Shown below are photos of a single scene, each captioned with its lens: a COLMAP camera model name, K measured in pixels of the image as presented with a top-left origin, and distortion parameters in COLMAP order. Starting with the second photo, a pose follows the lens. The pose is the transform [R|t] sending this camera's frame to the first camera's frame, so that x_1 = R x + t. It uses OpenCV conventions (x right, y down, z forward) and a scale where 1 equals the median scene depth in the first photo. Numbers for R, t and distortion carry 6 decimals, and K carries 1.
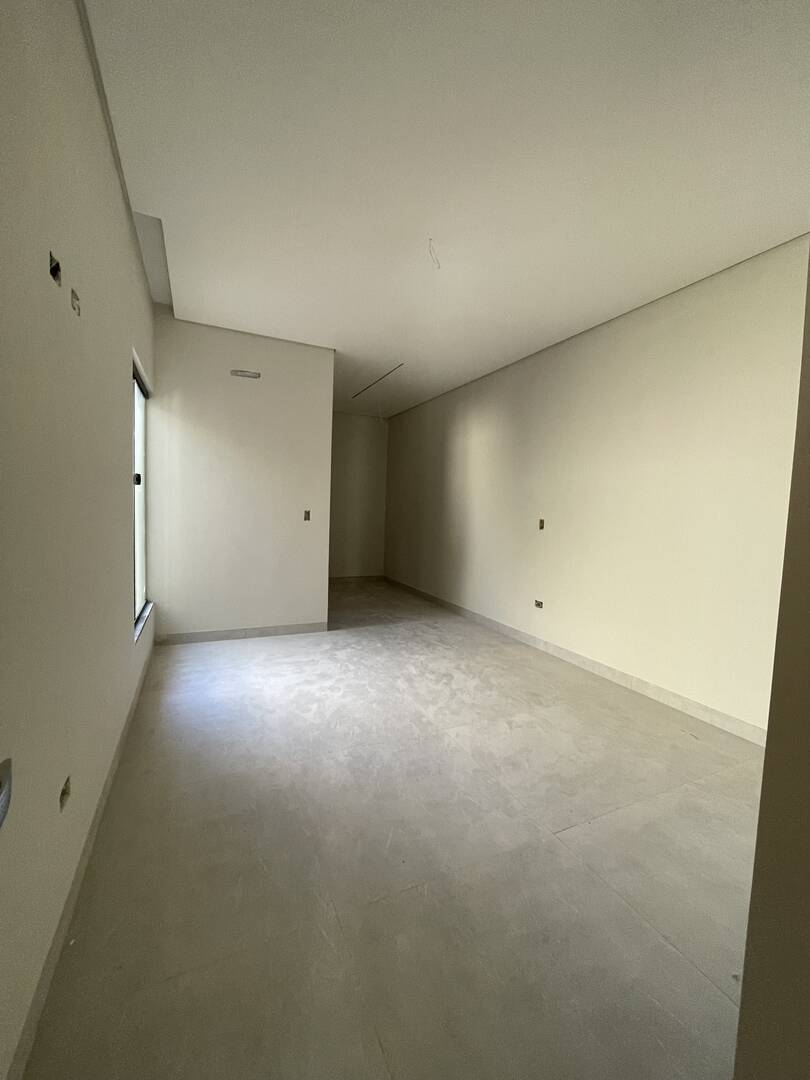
lens RADIAL K [[437.5, 0, 408.4], [0, 437.5, 539.4], [0, 0, 1]] dist [-0.002518, -0.000756]
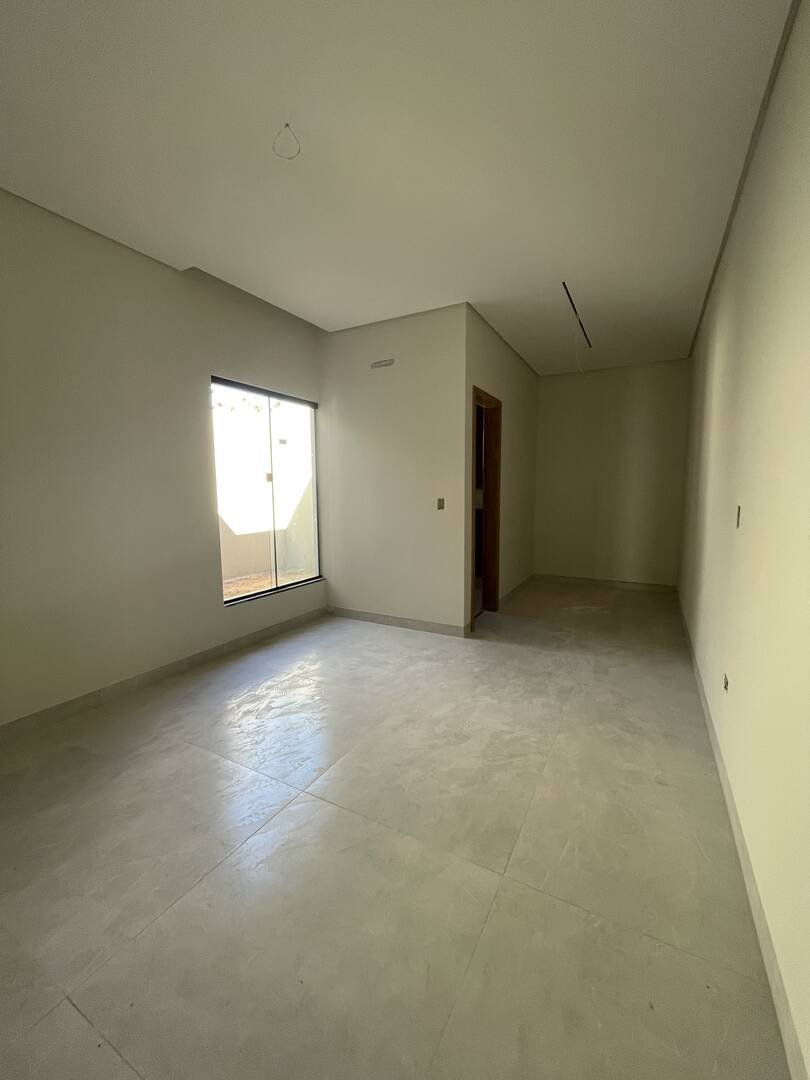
lens RADIAL K [[437.5, 0, 408.4], [0, 437.5, 539.4], [0, 0, 1]] dist [-0.002518, -0.000756]
pose [[0.588614, 0.052355, -0.806717, 0.494859], [-0.030191, 0.998628, 0.042781, -0.020220], [0.807851, -0.000826, 0.589387, 0.457339]]
